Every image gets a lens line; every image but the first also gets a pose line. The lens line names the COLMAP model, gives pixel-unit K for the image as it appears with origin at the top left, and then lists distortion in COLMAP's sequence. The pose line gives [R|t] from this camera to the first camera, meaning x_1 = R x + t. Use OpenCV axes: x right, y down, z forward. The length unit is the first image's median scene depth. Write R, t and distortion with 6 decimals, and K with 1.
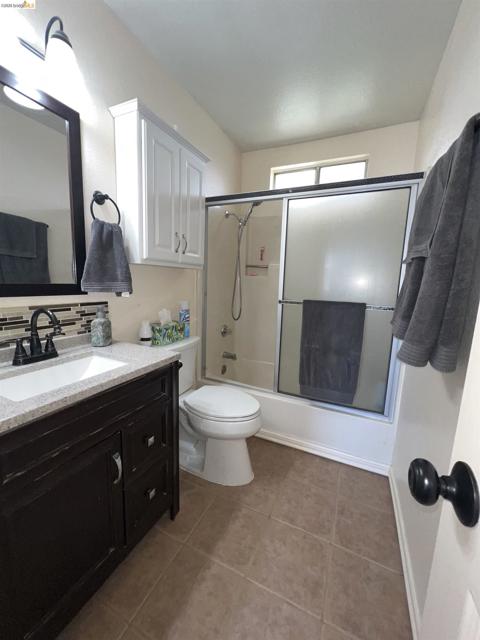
lens RADIAL K [[254.6, 0, 240.3], [0, 254.6, 319.7], [0, 0, 1]] dist [-0.006058, -0.000500]
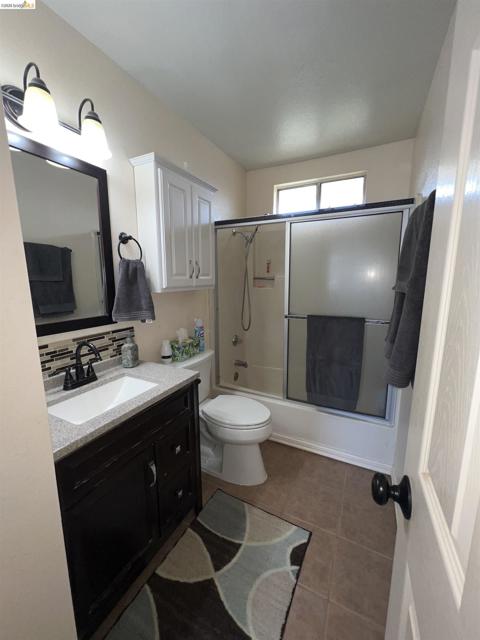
lens RADIAL K [[254.6, 0, 240.3], [0, 254.6, 319.3], [0, 0, 1]] dist [-0.006058, -0.000500]
pose [[0.998732, -0.034233, -0.036919, 0.000638], [0.034542, 0.999373, 0.007770, -0.089483], [0.036630, -0.009035, 0.999288, -0.114682]]
